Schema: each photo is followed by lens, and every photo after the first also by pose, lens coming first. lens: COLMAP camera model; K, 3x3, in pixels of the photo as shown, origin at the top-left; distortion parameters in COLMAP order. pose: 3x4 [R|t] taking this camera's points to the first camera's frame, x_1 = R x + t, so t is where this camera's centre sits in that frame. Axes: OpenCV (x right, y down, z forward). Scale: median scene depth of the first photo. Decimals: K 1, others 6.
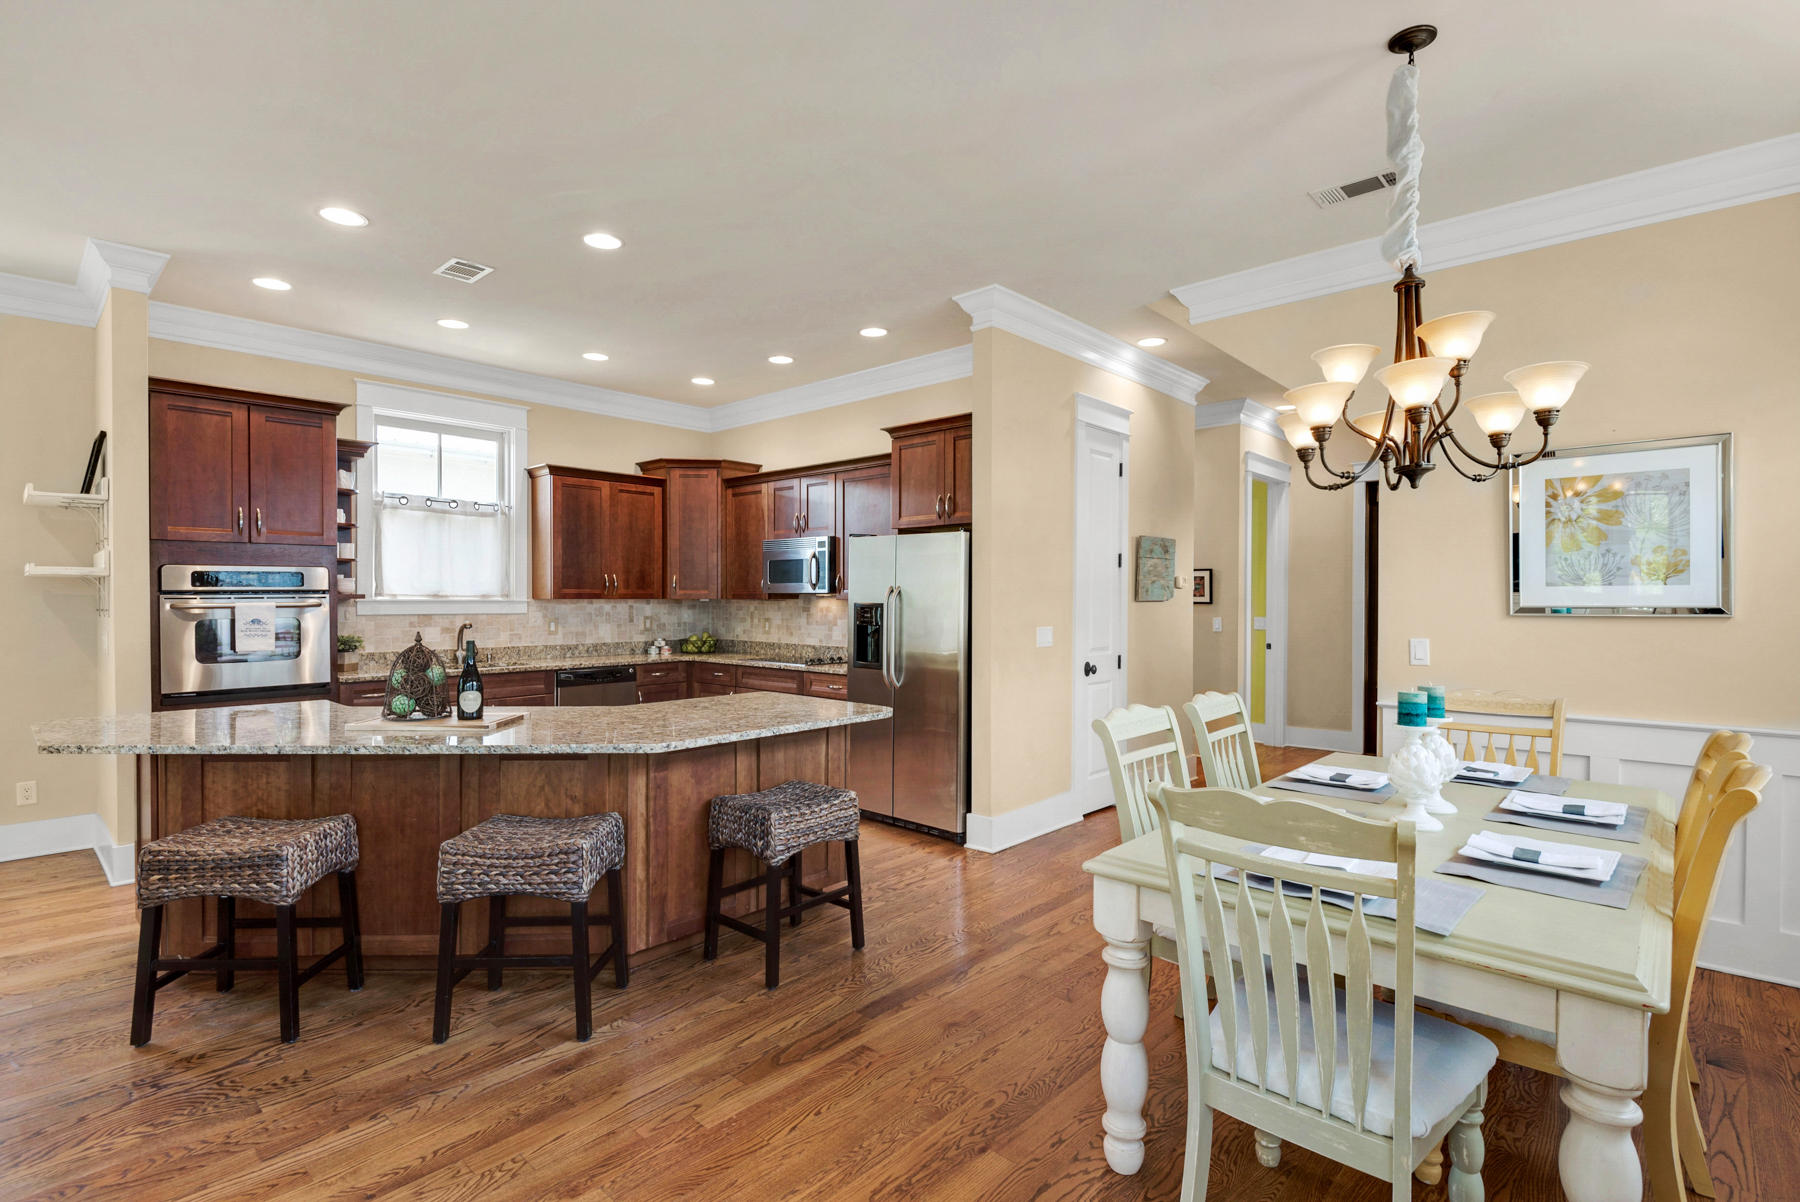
lens RADIAL K [[854.9, 0, 893.7], [0, 854.9, 597.6], [0, 0, 1]] dist [0.029064, -0.023933]
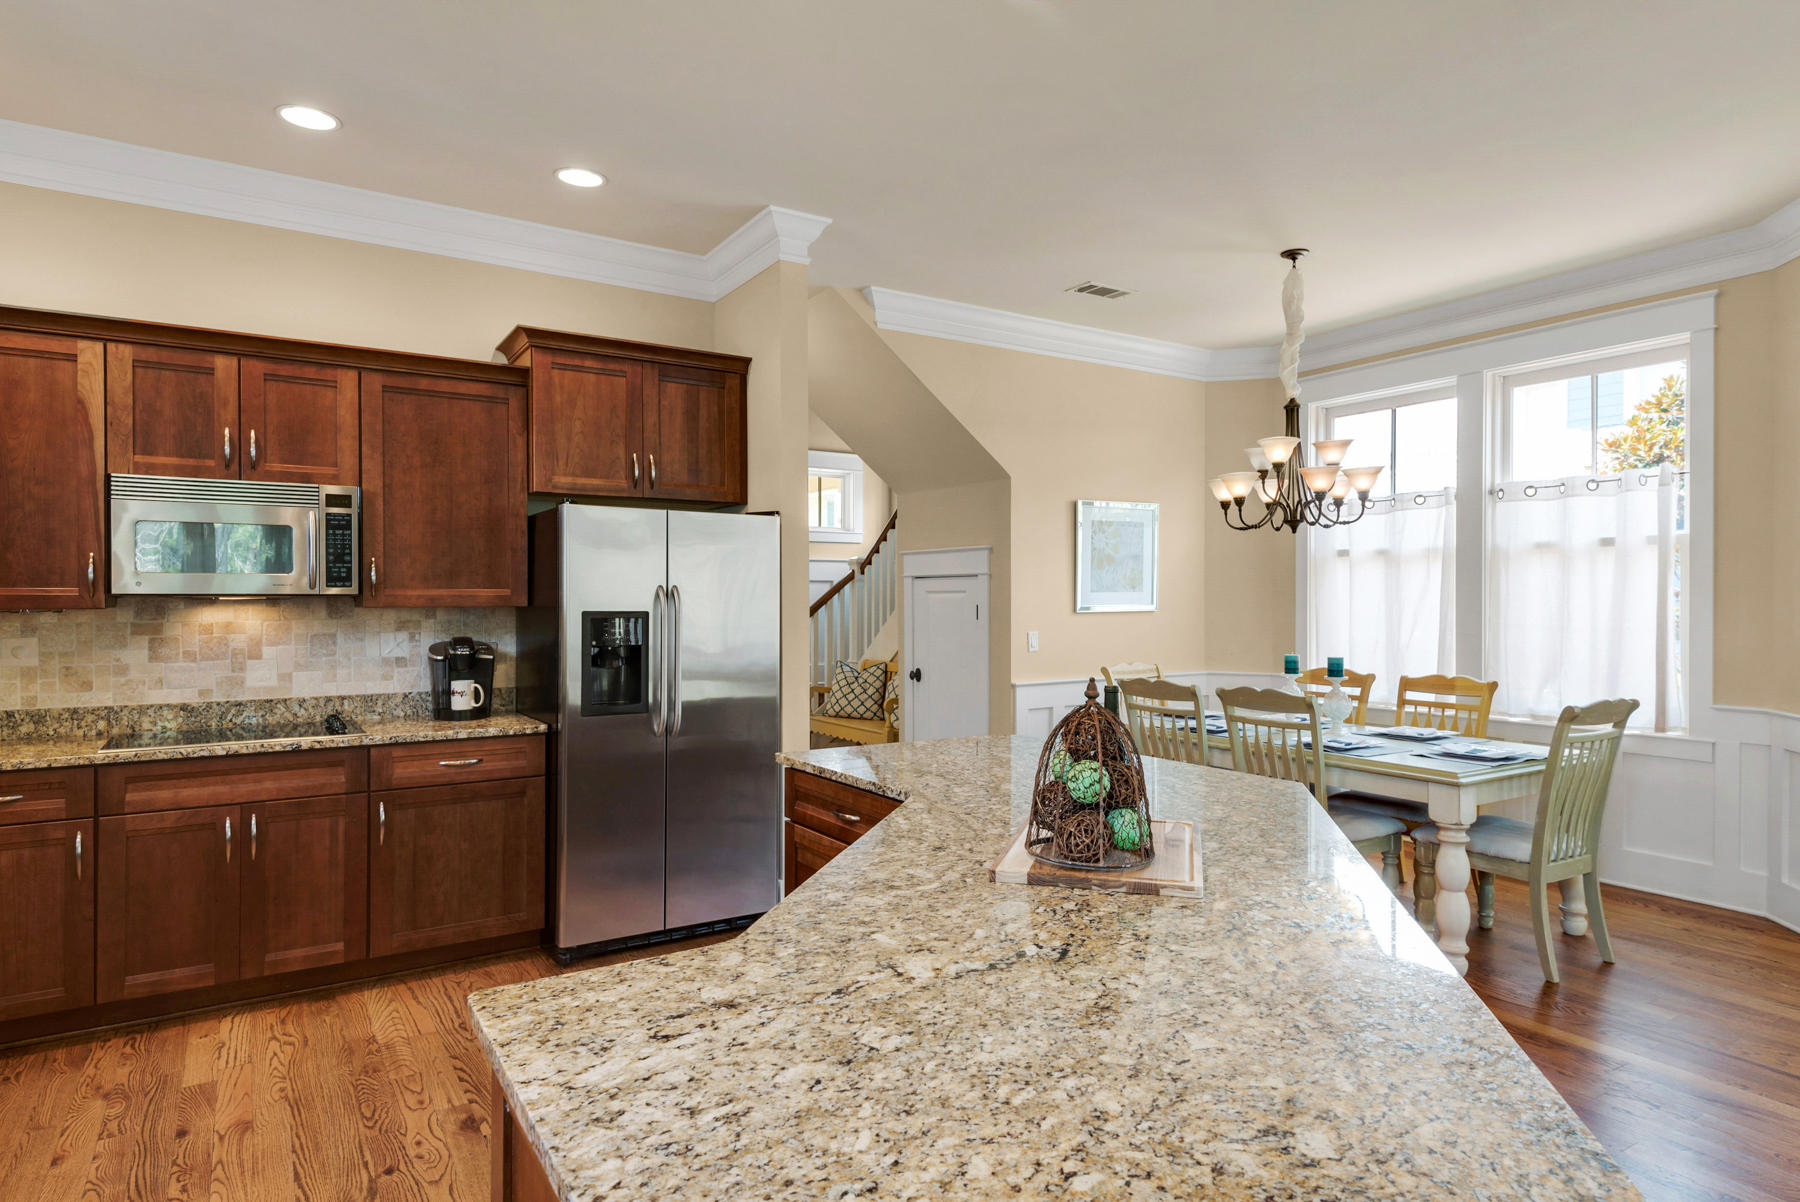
lens RADIAL K [[1010.7, 0, 900.0], [0, 1010.7, 601.0], [0, 0, 1]] dist [0.093205, -0.093871]
pose [[0.259116, -0.006139, 0.965827, -0.637066], [0.003654, 0.999979, 0.005376, -0.003736], [-0.965839, 0.002136, 0.259133, 0.537543]]
